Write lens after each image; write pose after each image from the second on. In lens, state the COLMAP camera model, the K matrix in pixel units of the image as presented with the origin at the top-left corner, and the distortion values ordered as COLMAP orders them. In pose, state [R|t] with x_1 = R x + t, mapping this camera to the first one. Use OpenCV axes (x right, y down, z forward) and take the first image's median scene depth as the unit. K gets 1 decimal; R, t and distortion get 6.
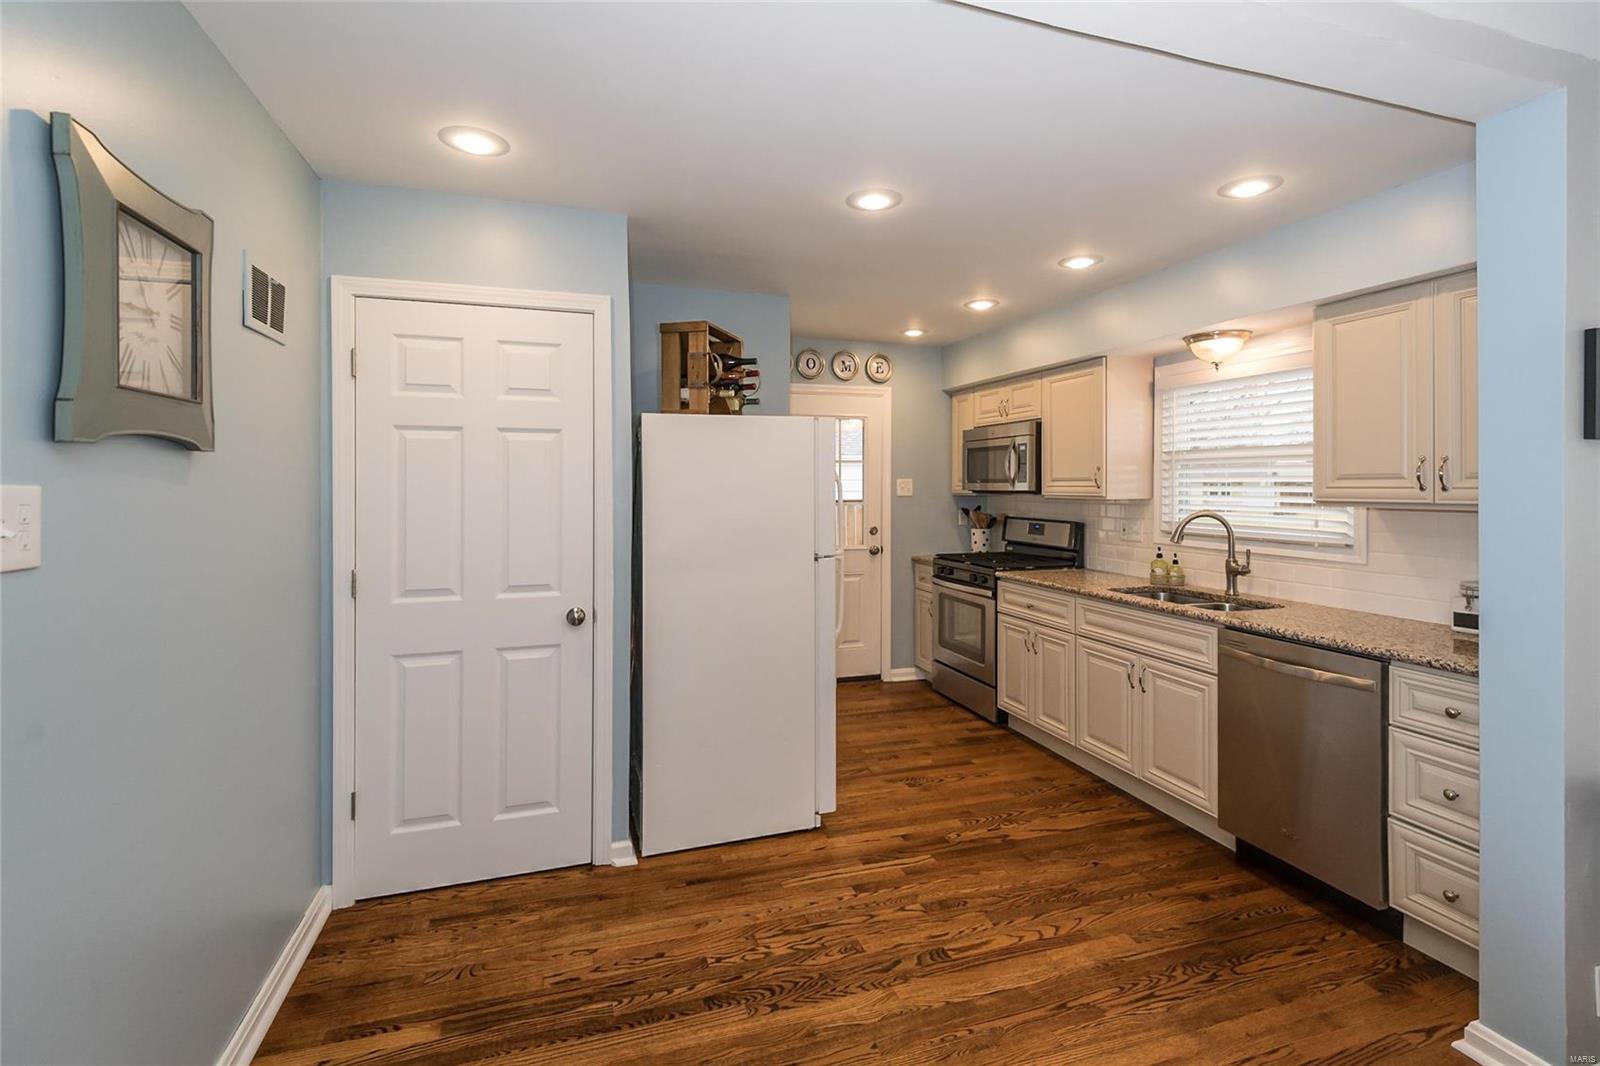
lens RADIAL K [[739.8, 0, 800.5], [0, 739.8, 498.6], [0, 0, 1]] dist [0.018073, -0.007608]
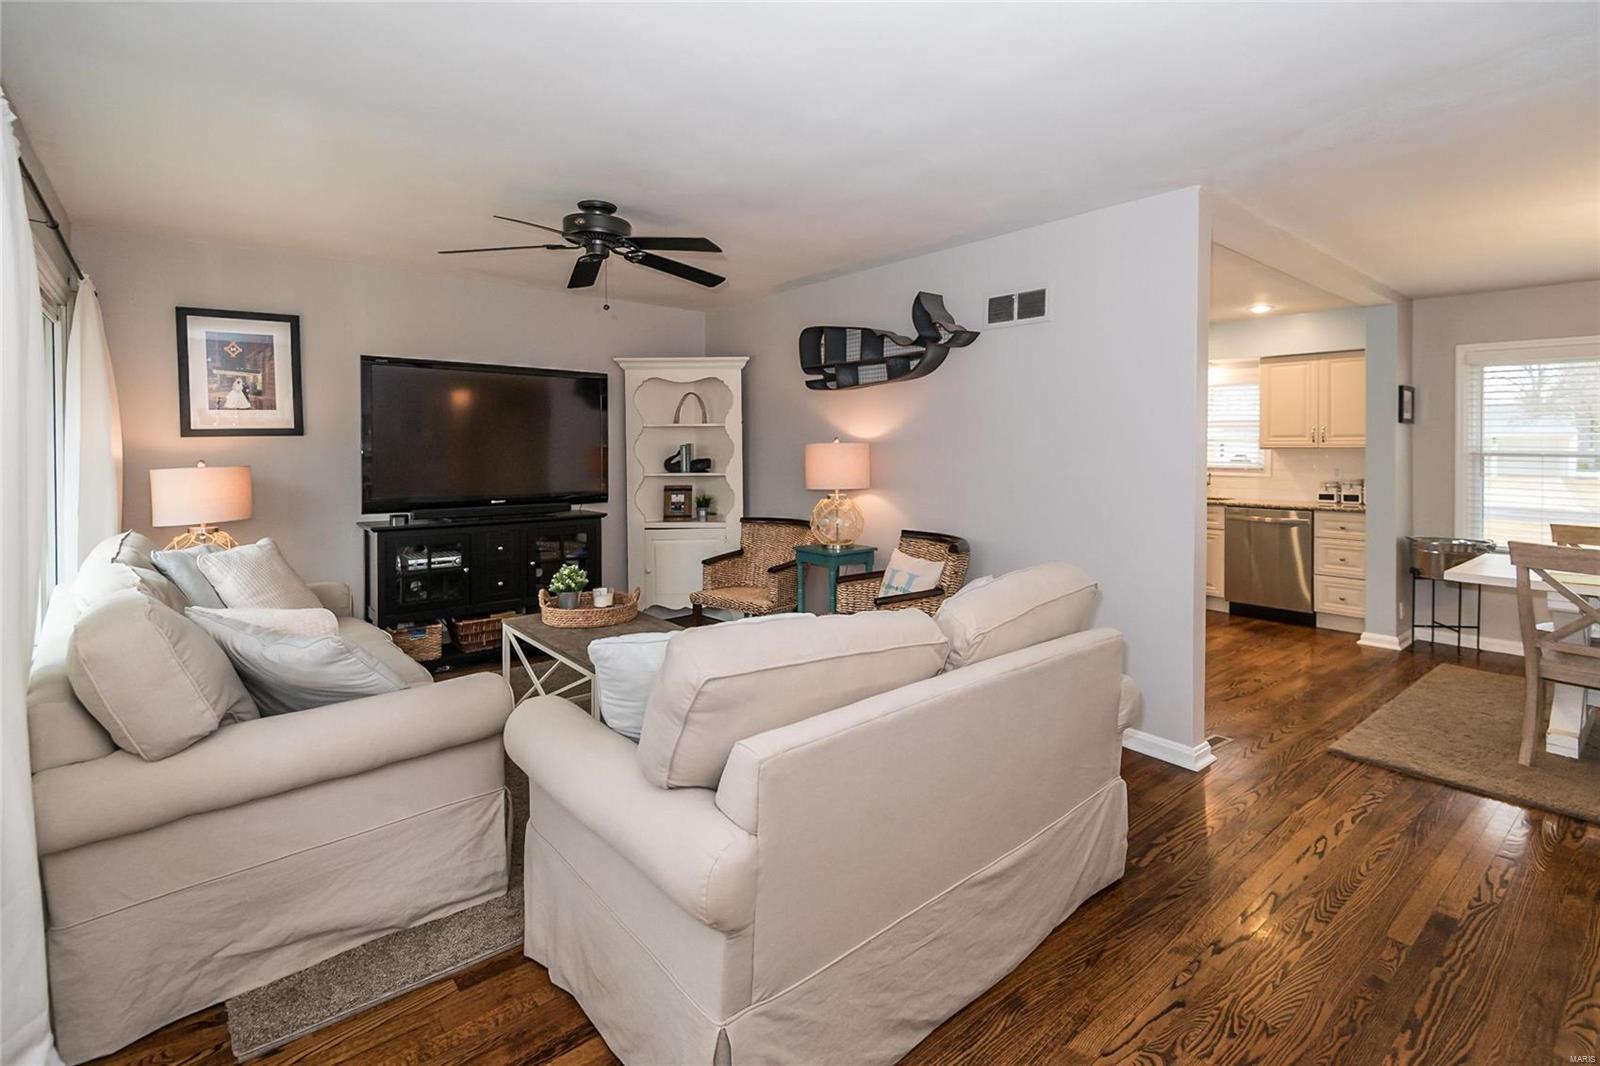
lens RADIAL K [[739.8, 0, 783.0], [0, 739.8, 443.3], [0, 0, 1]] dist [0.018073, -0.007608]
pose [[0.932682, 0.005220, 0.360662, -1.202862], [-0.000364, 0.999908, -0.013531, 0.021804], [-0.360700, 0.012489, 0.932598, -0.452427]]
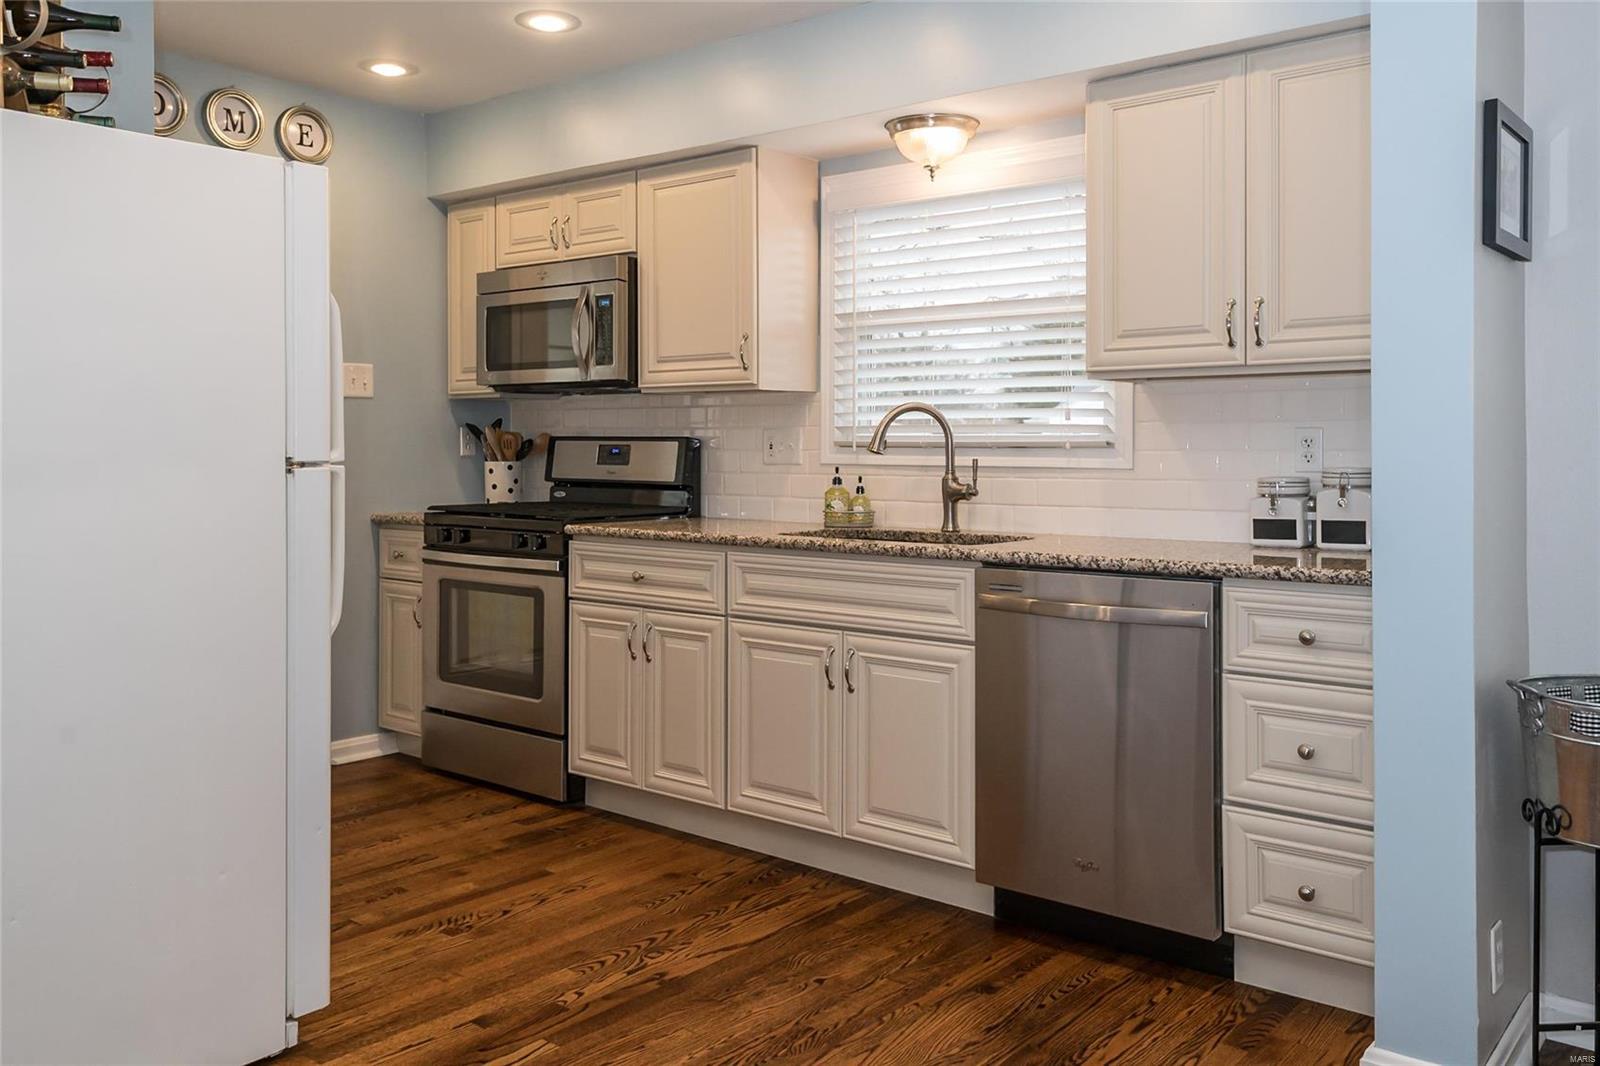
lens RADIAL K [[1303.1, 0, 824.7], [0, 1303.1, 471.1], [0, 0, 1]] dist [0.045128, -0.009695]
pose [[0.842305, -0.008632, 0.538932, -0.132982], [0.005272, 0.999956, 0.007778, 0.074530], [-0.538976, -0.003710, 0.842313, 0.120635]]
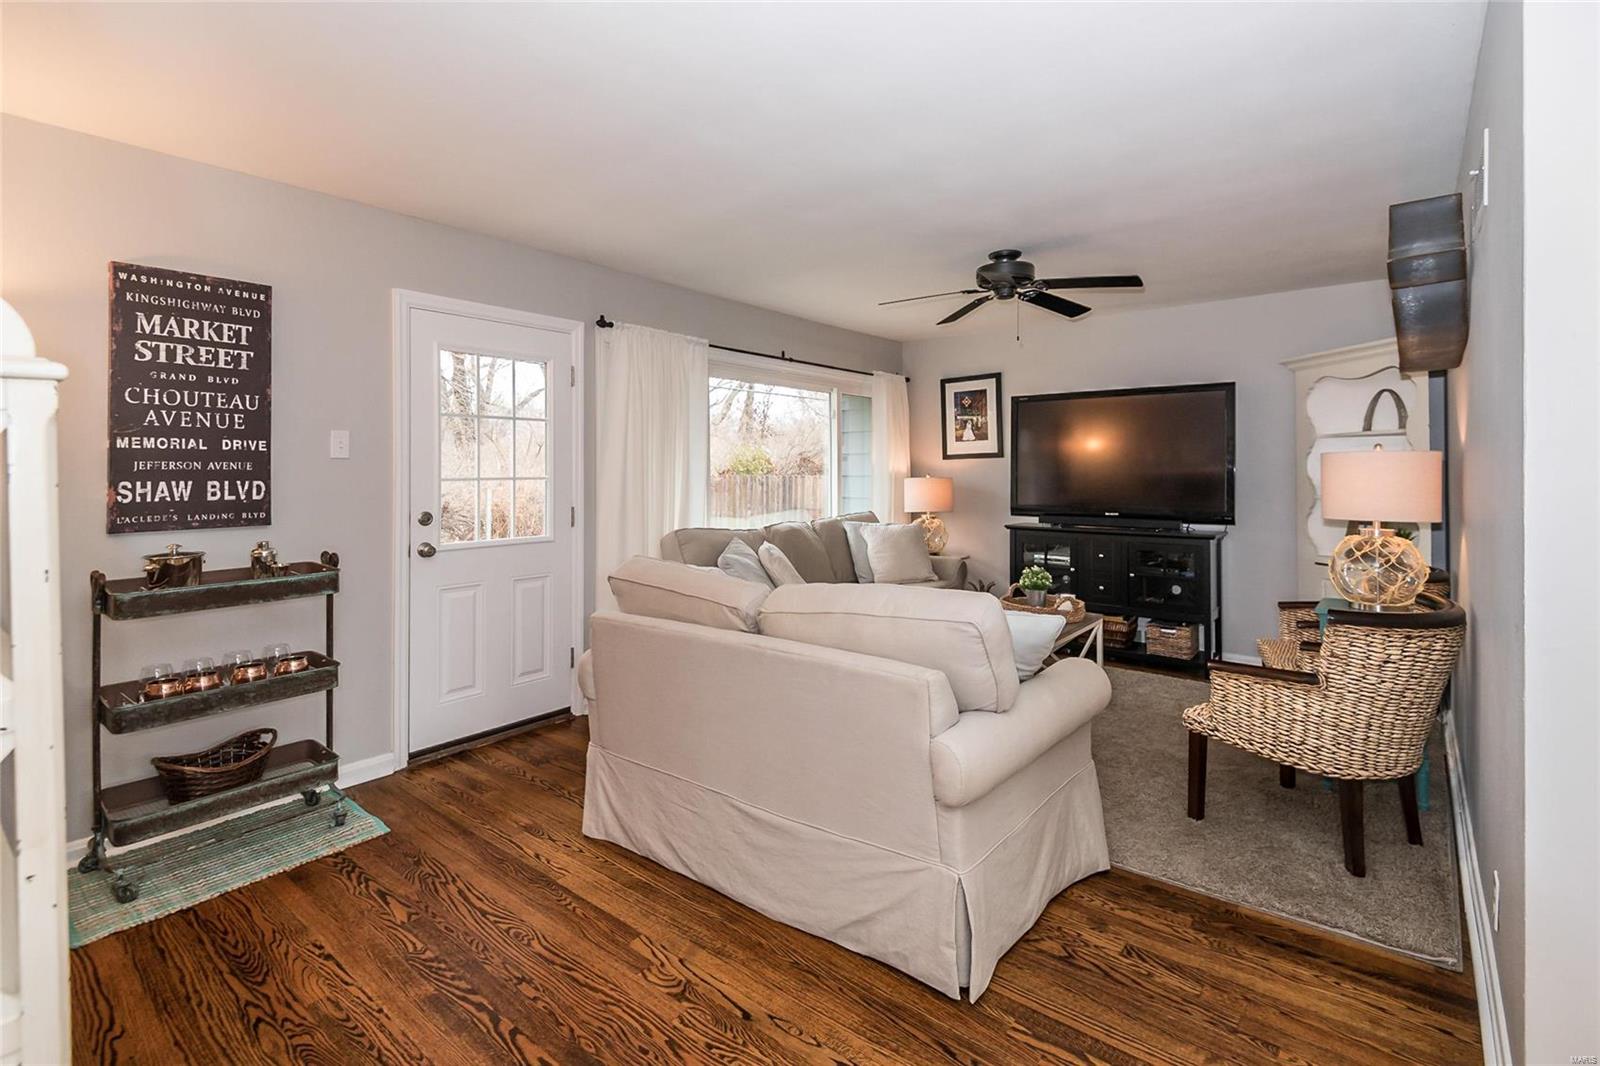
lens RADIAL K [[739.8, 0, 828.7], [0, 739.8, 463.8], [0, 0, 1]] dist [0.018073, -0.007608]
pose [[0.547556, -0.007113, -0.836739, -0.214621], [-0.010079, 0.999835, -0.015095, 0.038415], [0.836709, 0.016698, 0.547394, -0.284426]]
